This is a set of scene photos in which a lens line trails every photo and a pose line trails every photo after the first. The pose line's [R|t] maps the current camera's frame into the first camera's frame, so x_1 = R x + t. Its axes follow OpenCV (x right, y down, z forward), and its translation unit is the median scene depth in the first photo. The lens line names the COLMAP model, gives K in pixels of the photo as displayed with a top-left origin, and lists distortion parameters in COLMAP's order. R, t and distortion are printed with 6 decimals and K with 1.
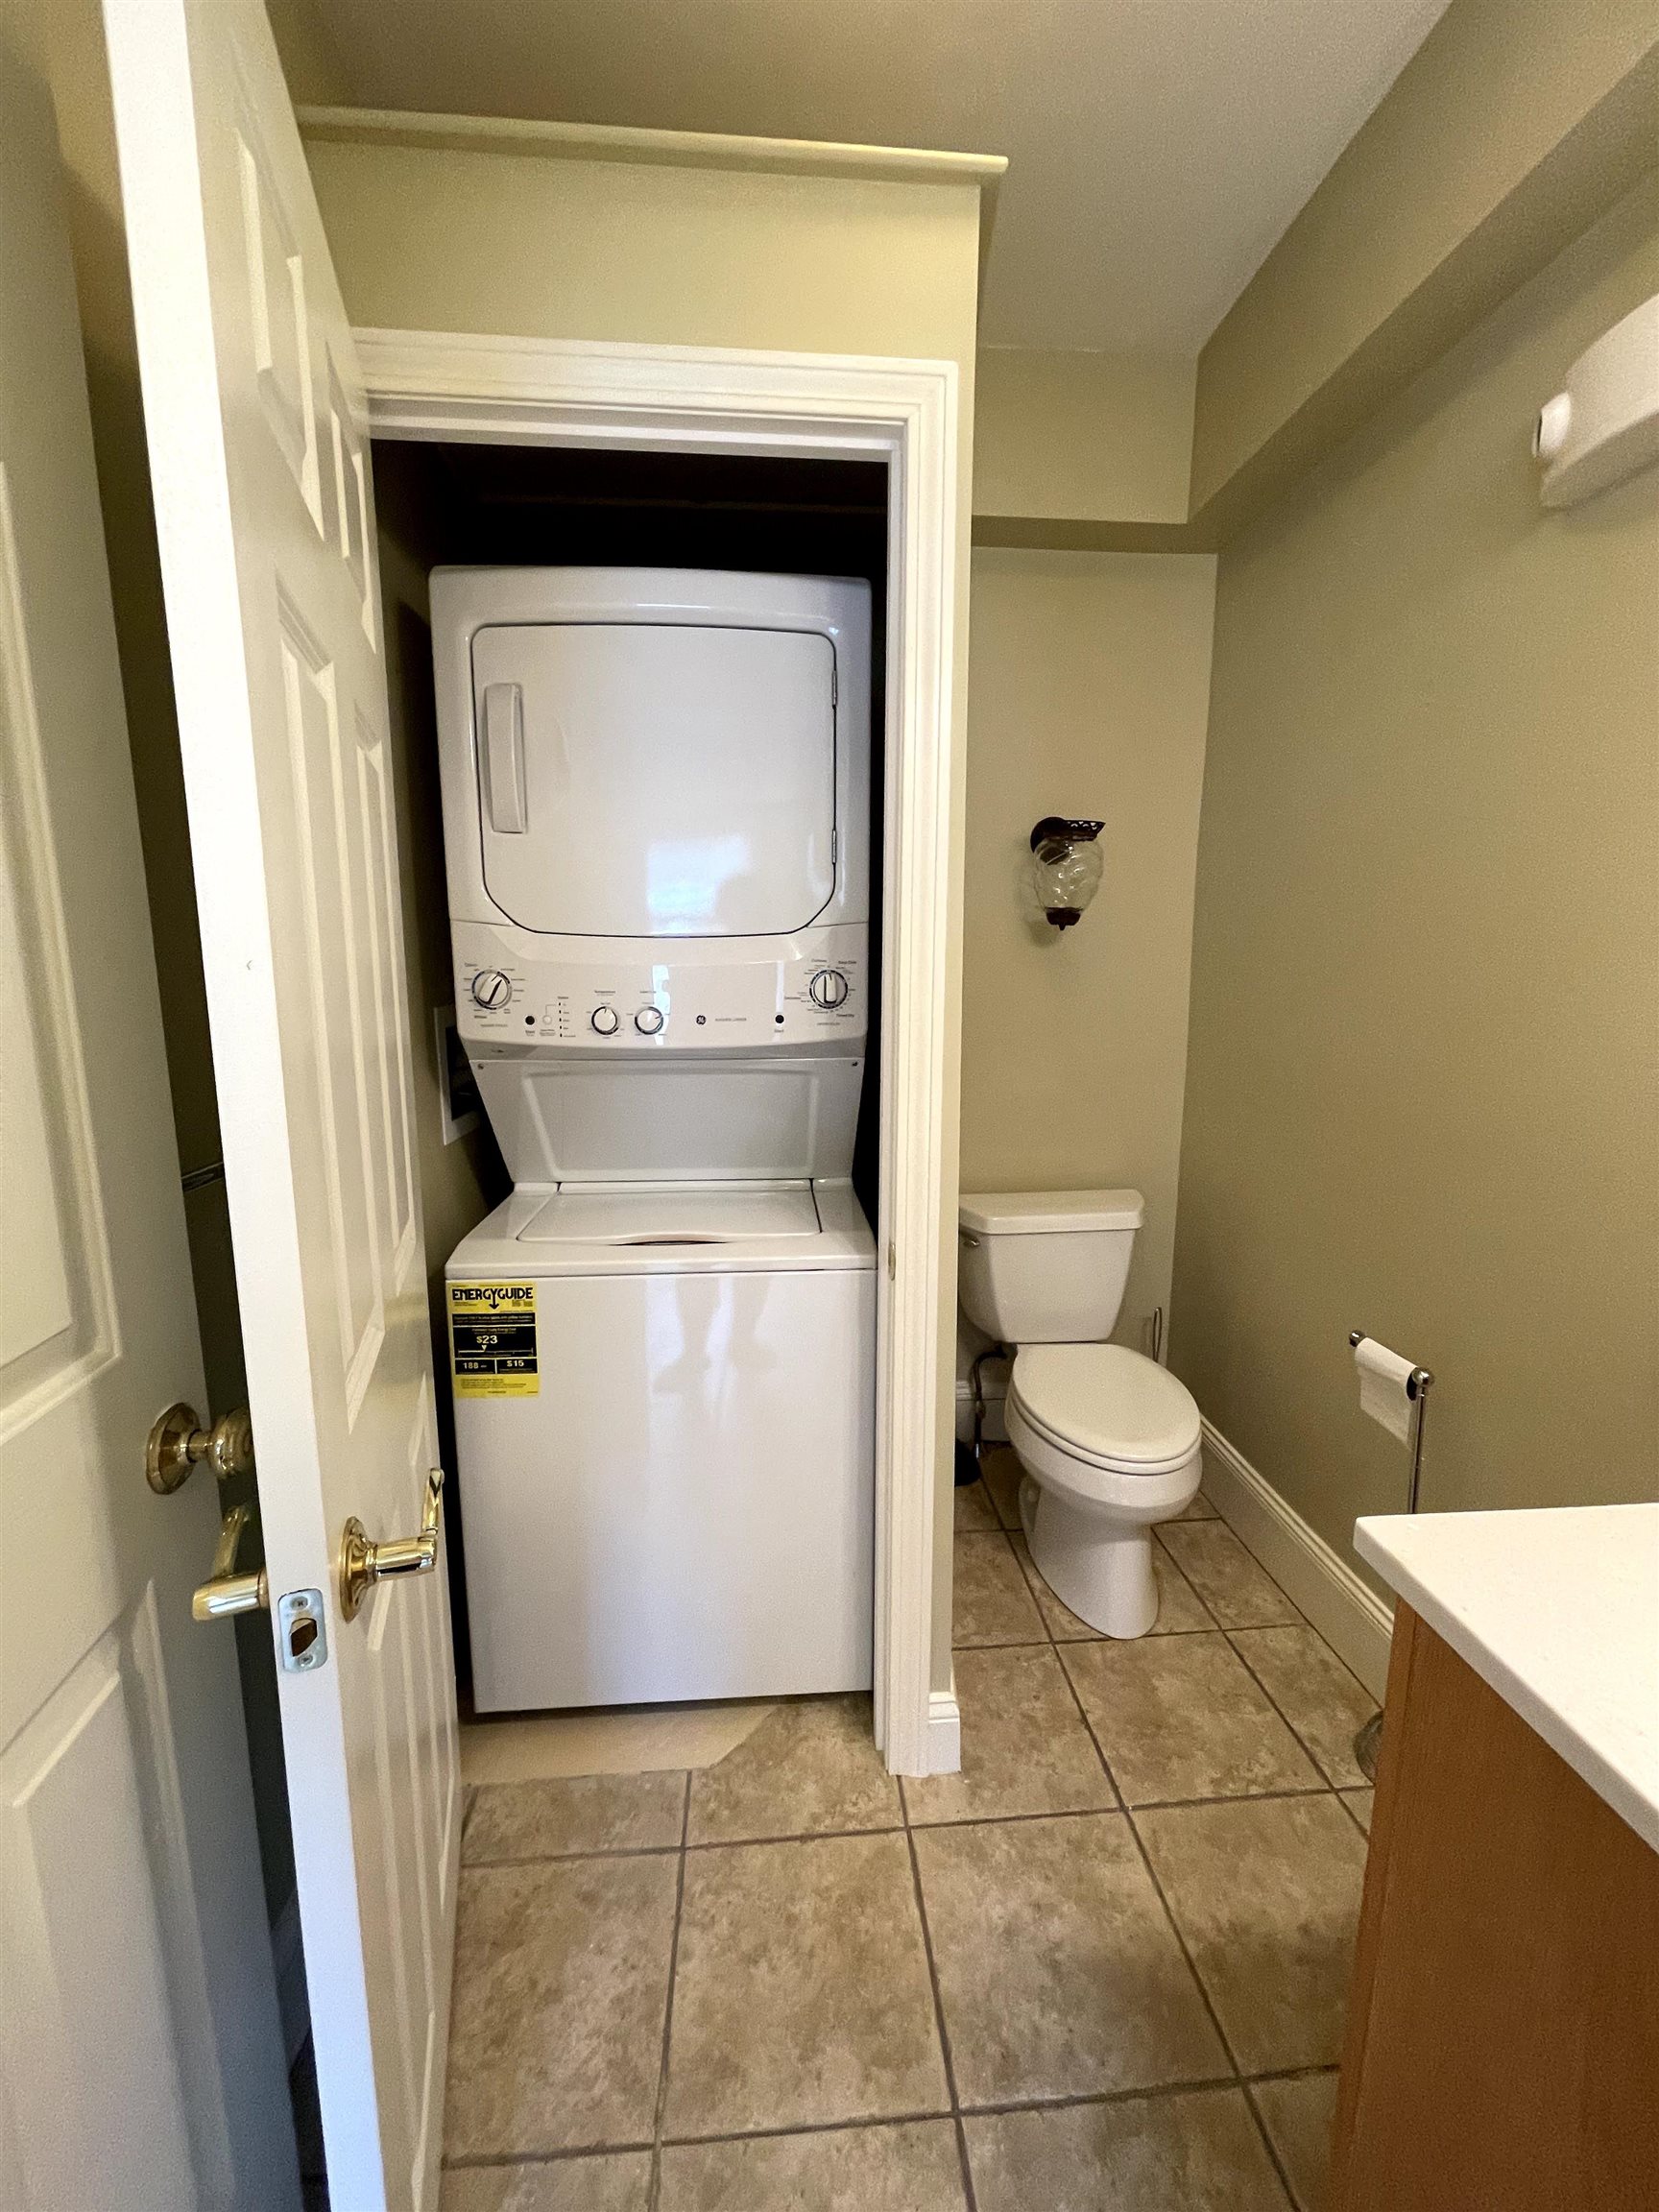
lens RADIAL K [[901.4, 0, 823.9], [0, 901.4, 1098.5], [0, 0, 1]] dist [-0.001912, -0.000197]
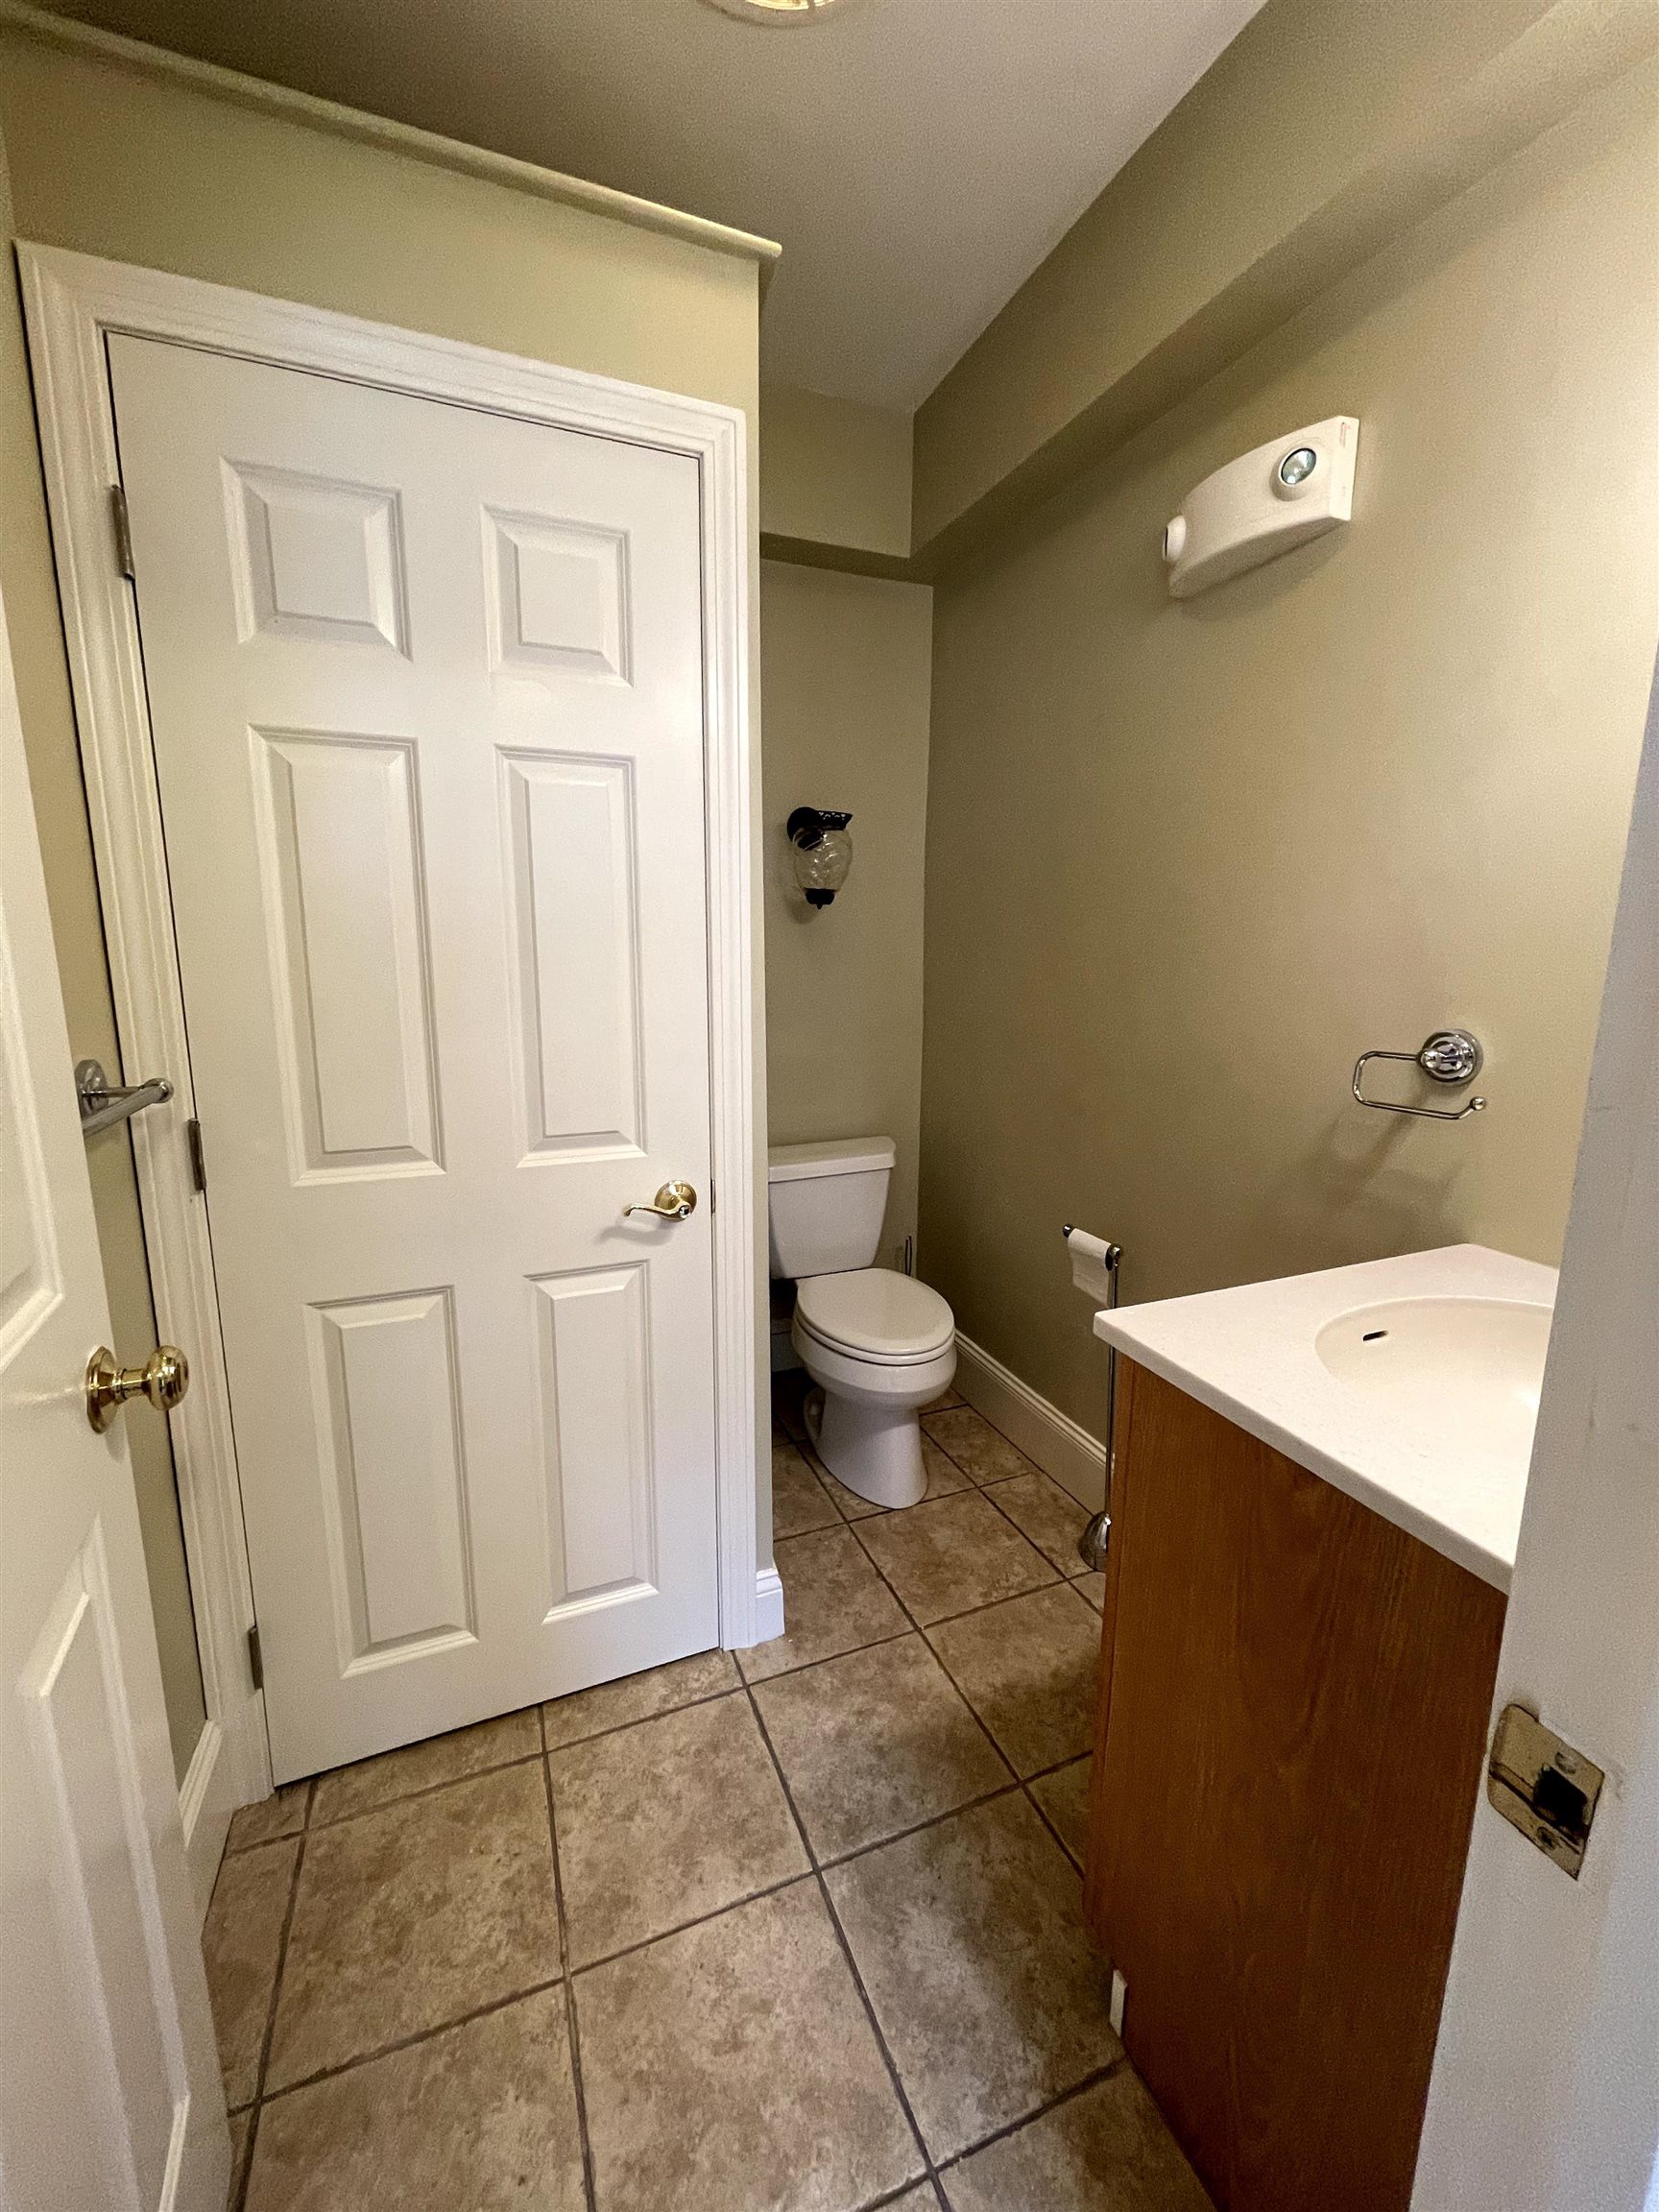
lens RADIAL K [[901.4, 0, 832.4], [0, 901.4, 1098.8], [0, 0, 1]] dist [-0.001912, -0.000197]
pose [[0.951279, -0.049077, 0.304401, -0.113689], [0.043438, 0.998736, 0.025273, 0.034020], [-0.305257, -0.010820, 0.952209, -0.121526]]
